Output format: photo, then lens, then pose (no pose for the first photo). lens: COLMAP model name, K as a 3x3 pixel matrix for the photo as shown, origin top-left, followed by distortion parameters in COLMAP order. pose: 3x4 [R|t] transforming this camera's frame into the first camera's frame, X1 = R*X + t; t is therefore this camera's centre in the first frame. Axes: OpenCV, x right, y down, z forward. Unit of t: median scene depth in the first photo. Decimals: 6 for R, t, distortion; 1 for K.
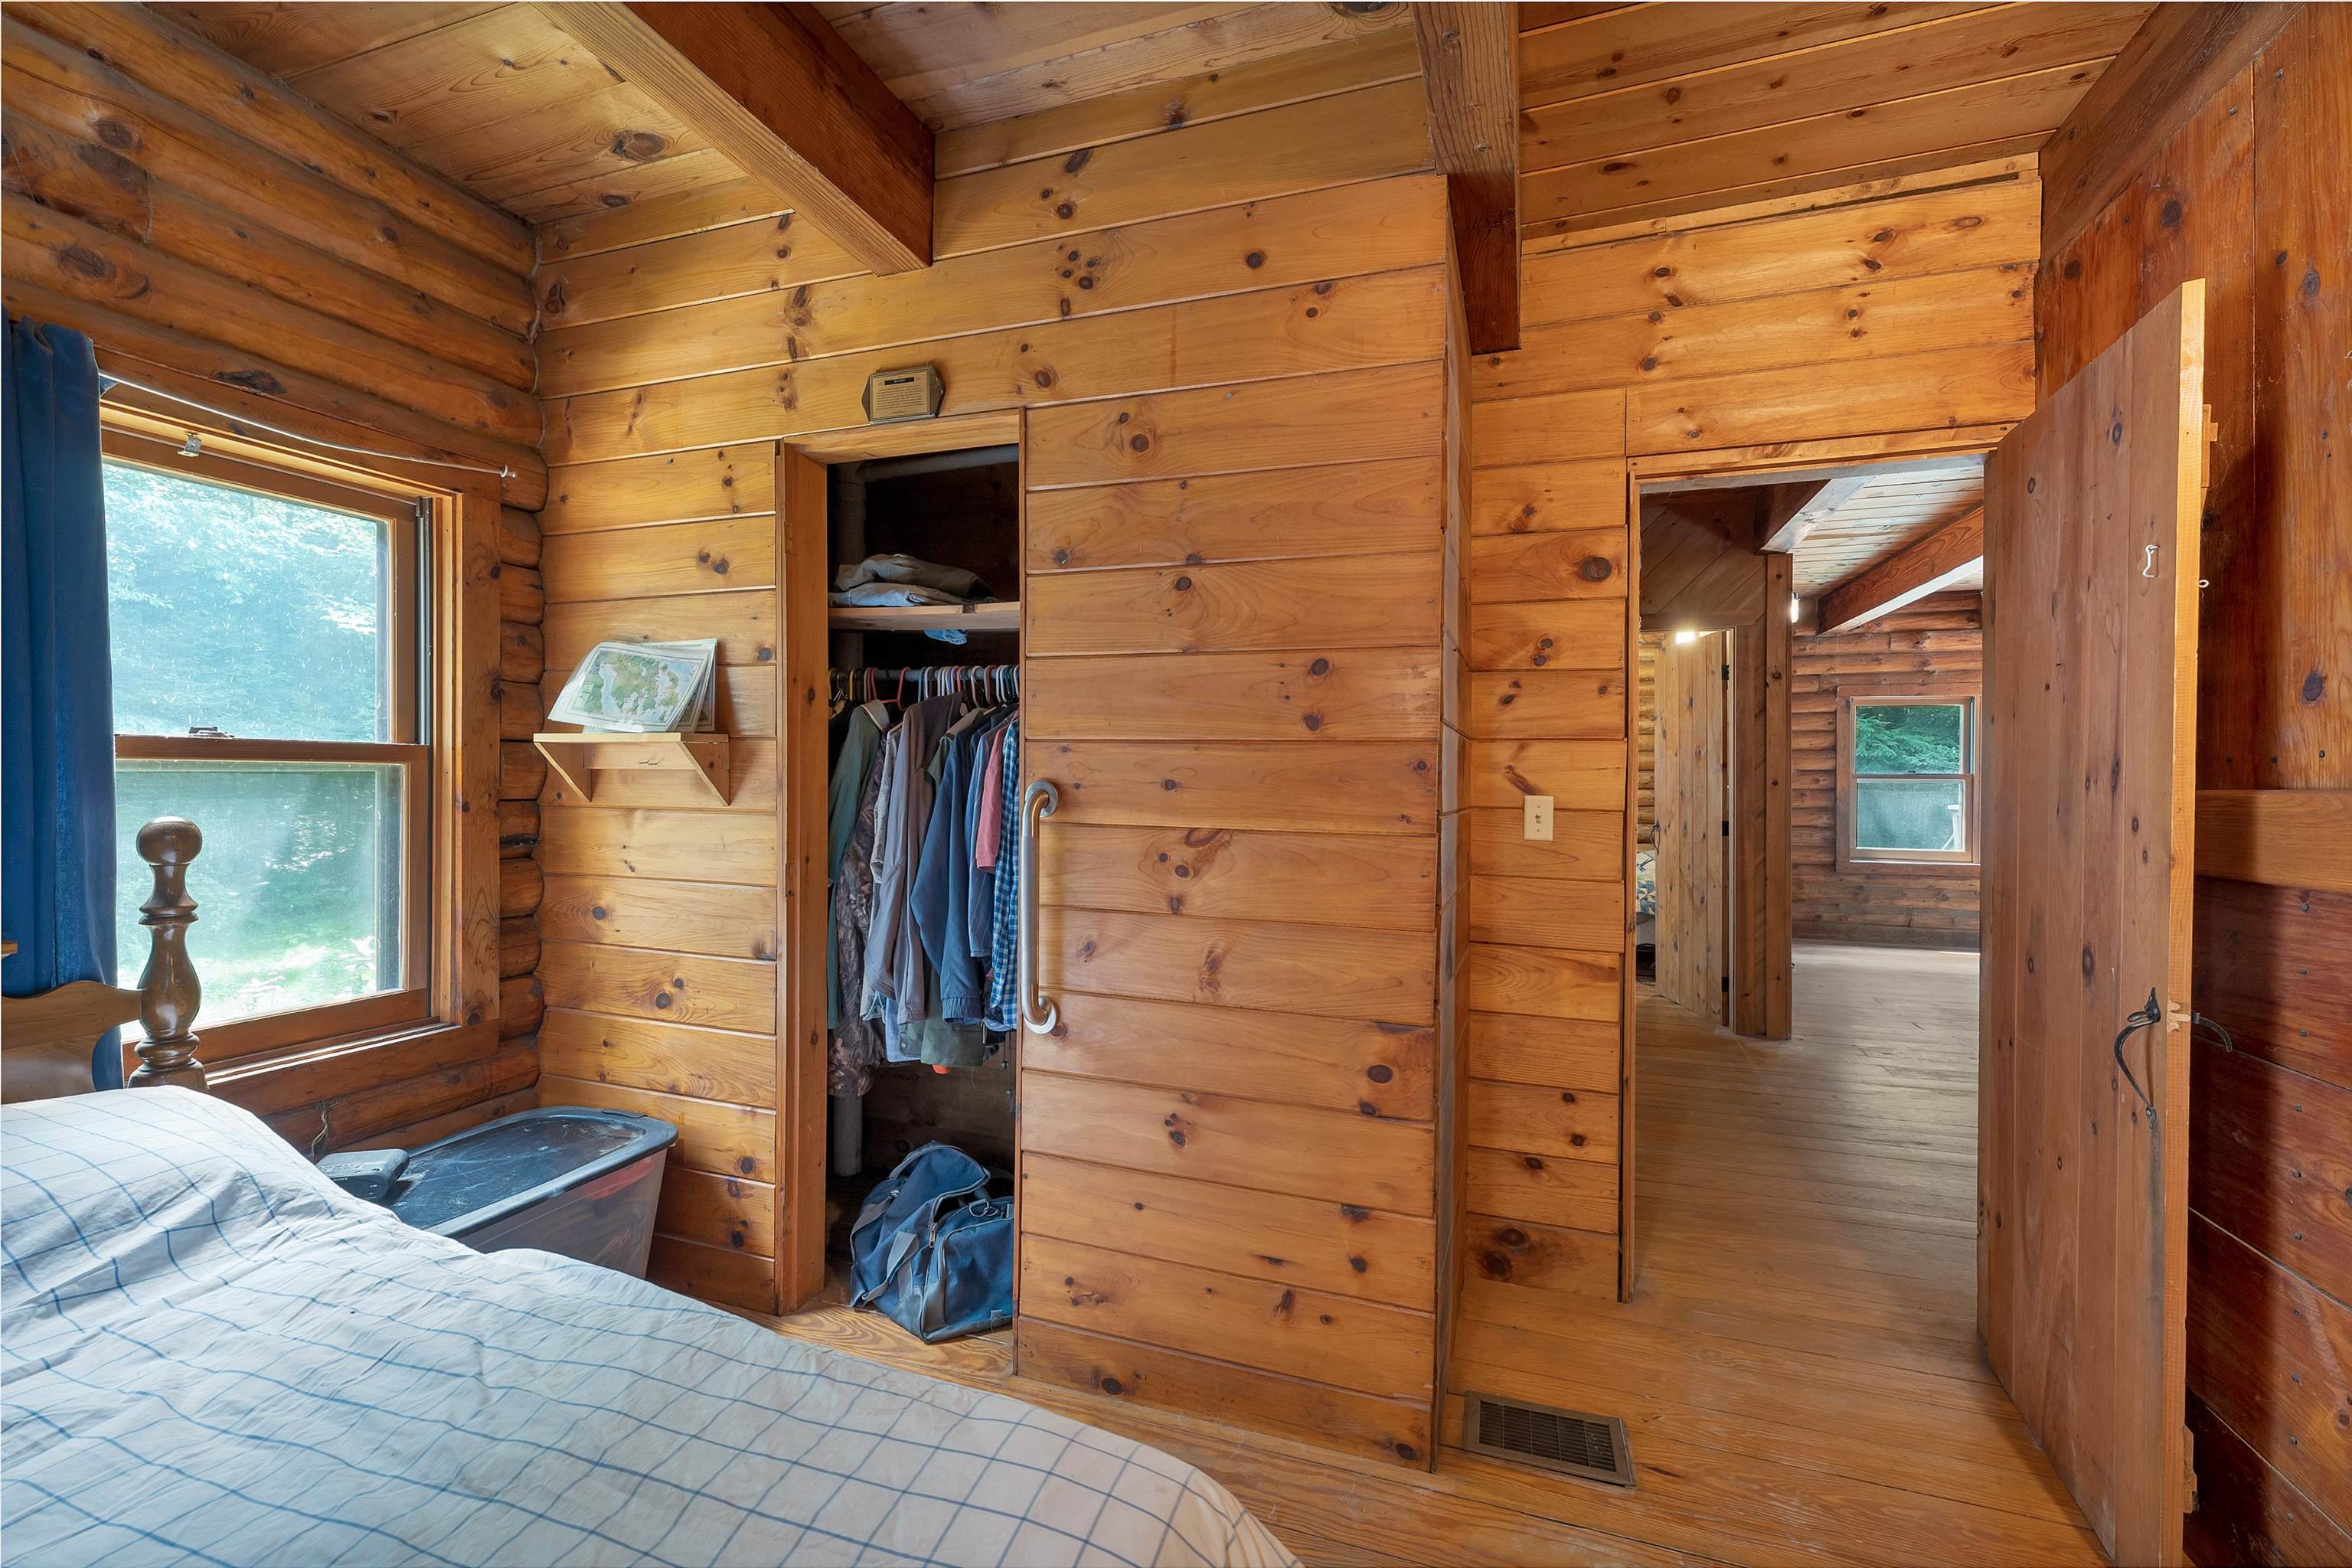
lens RADIAL K [[983.1, 0, 1176.0], [0, 983.1, 784.0], [0, 0, 1]] dist [-0.001520, -0.000163]
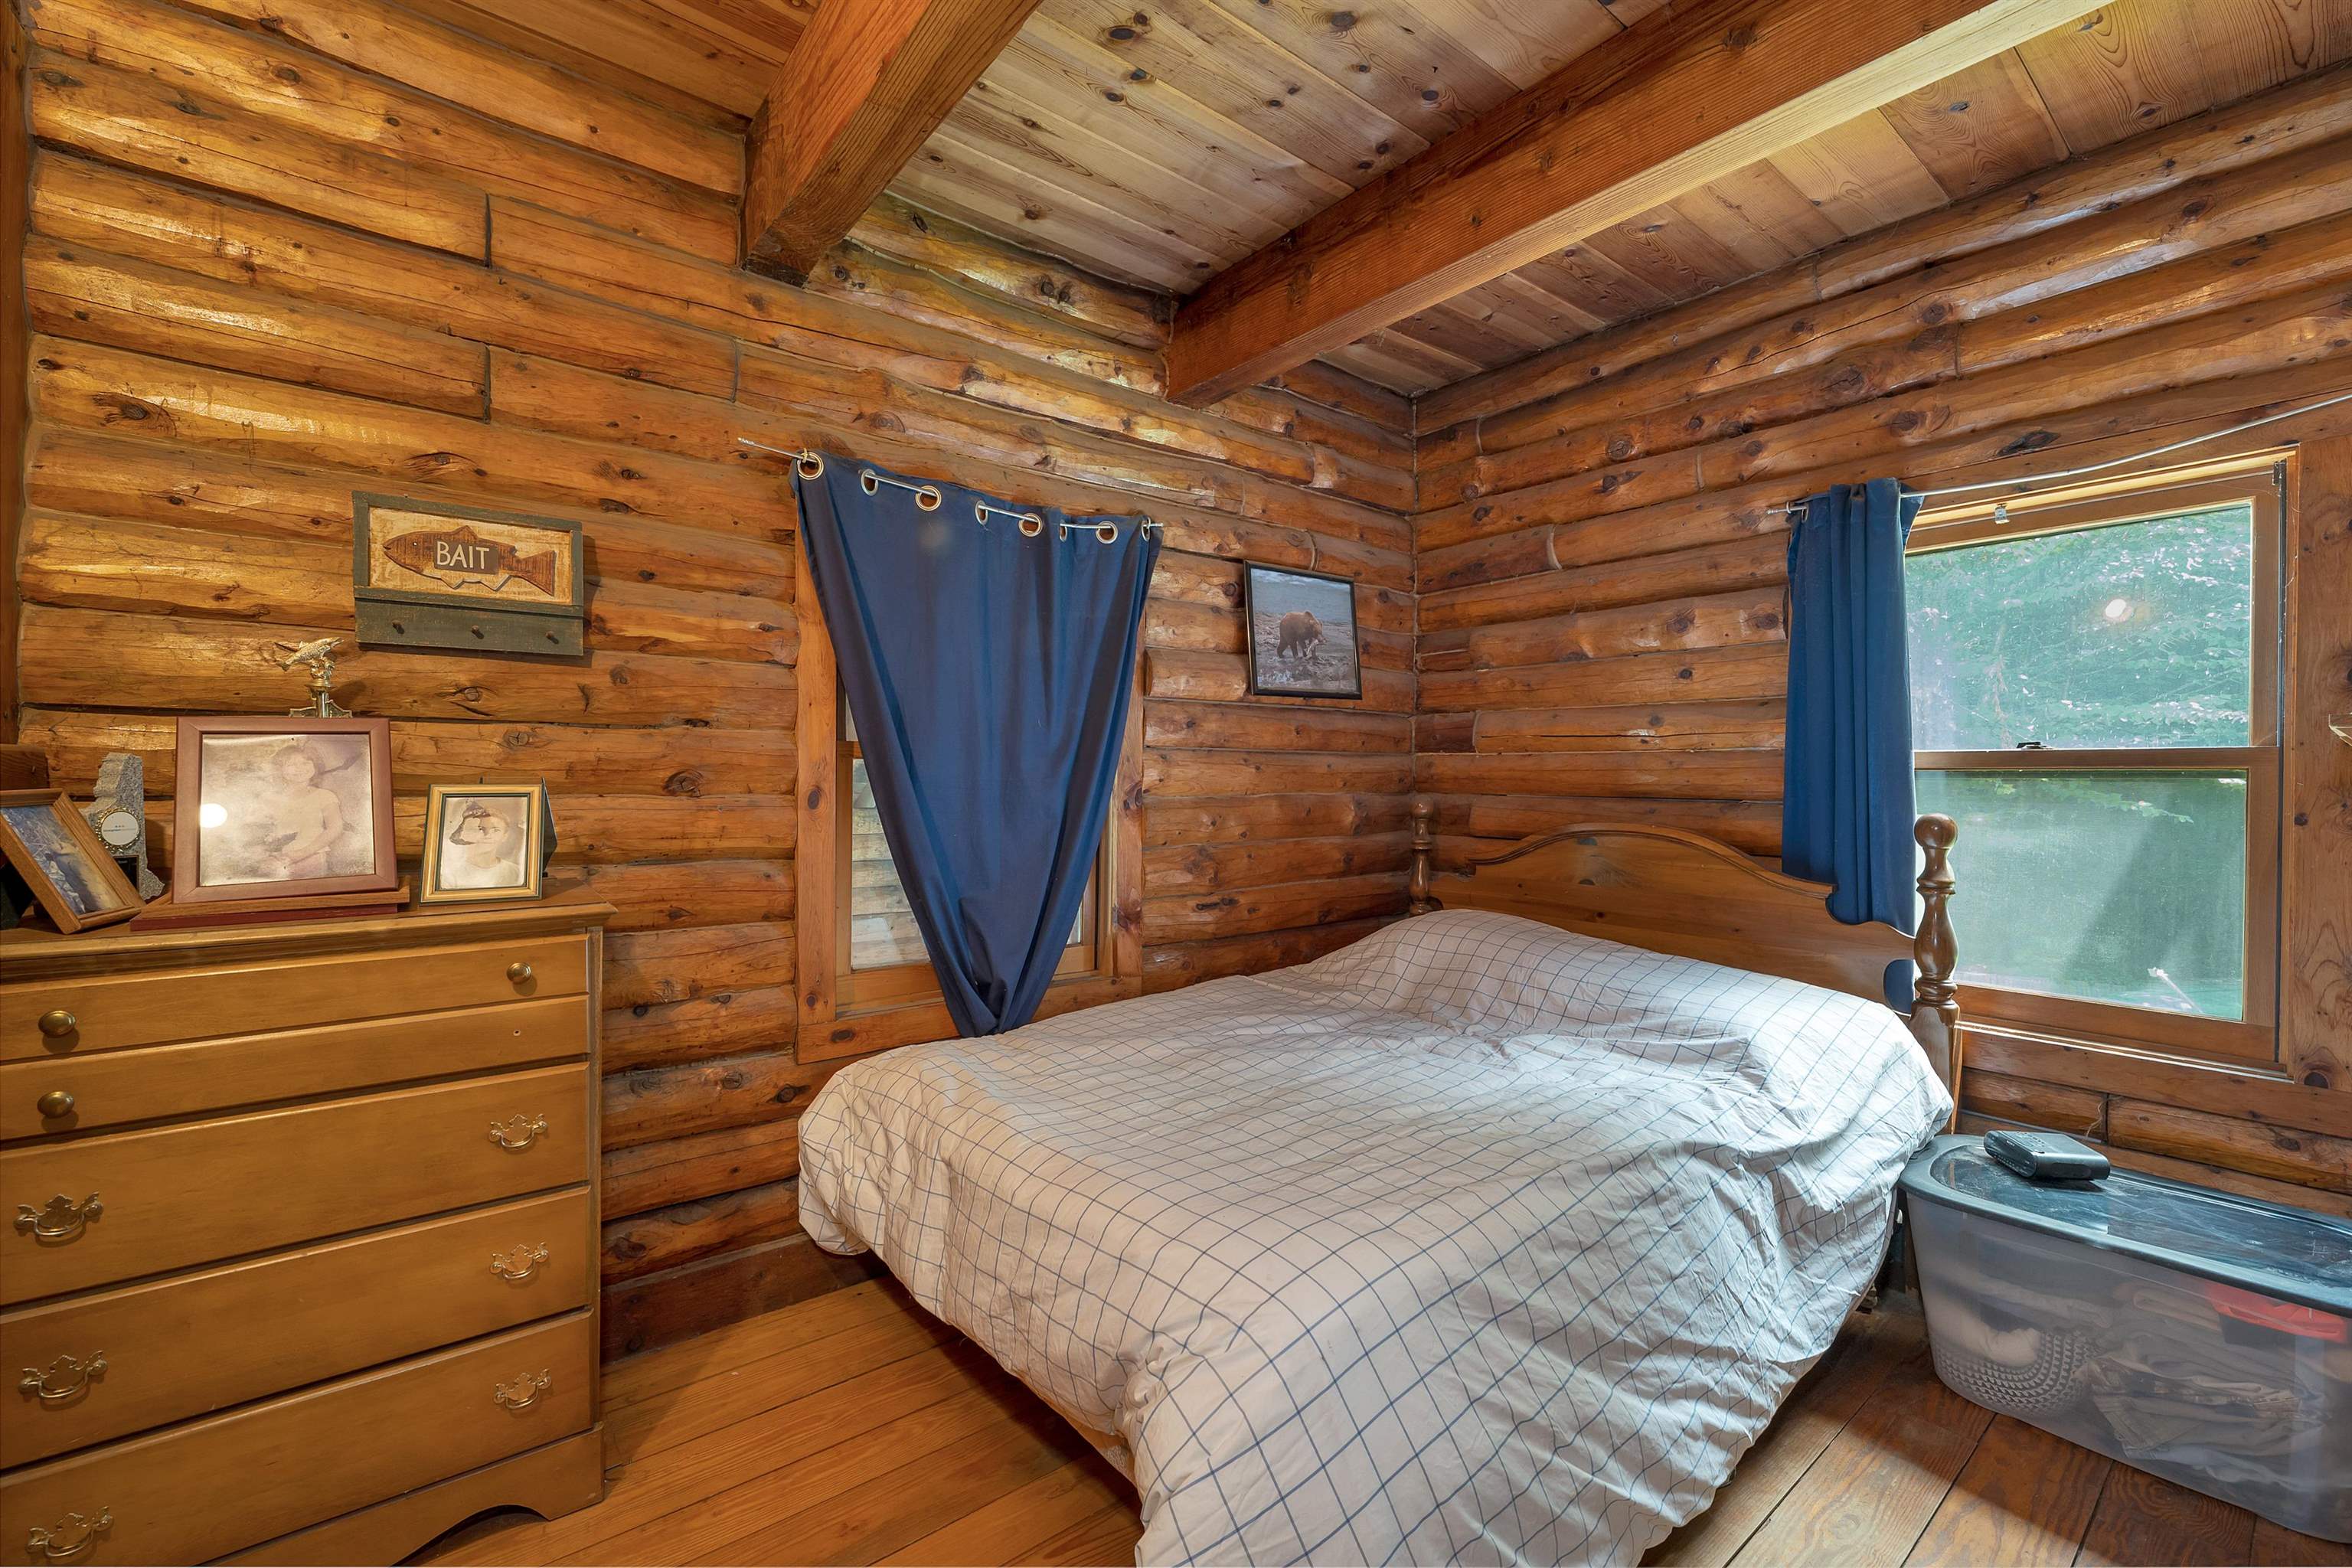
lens RADIAL K [[983.1, 0, 1176.0], [0, 983.1, 784.0], [0, 0, 1]] dist [-0.001520, -0.000163]
pose [[-0.531708, -0.014554, -0.846803, 0.629142], [-0.020448, 0.999781, -0.004344, 0.022242], [0.846681, 0.015006, -0.531889, 0.832634]]
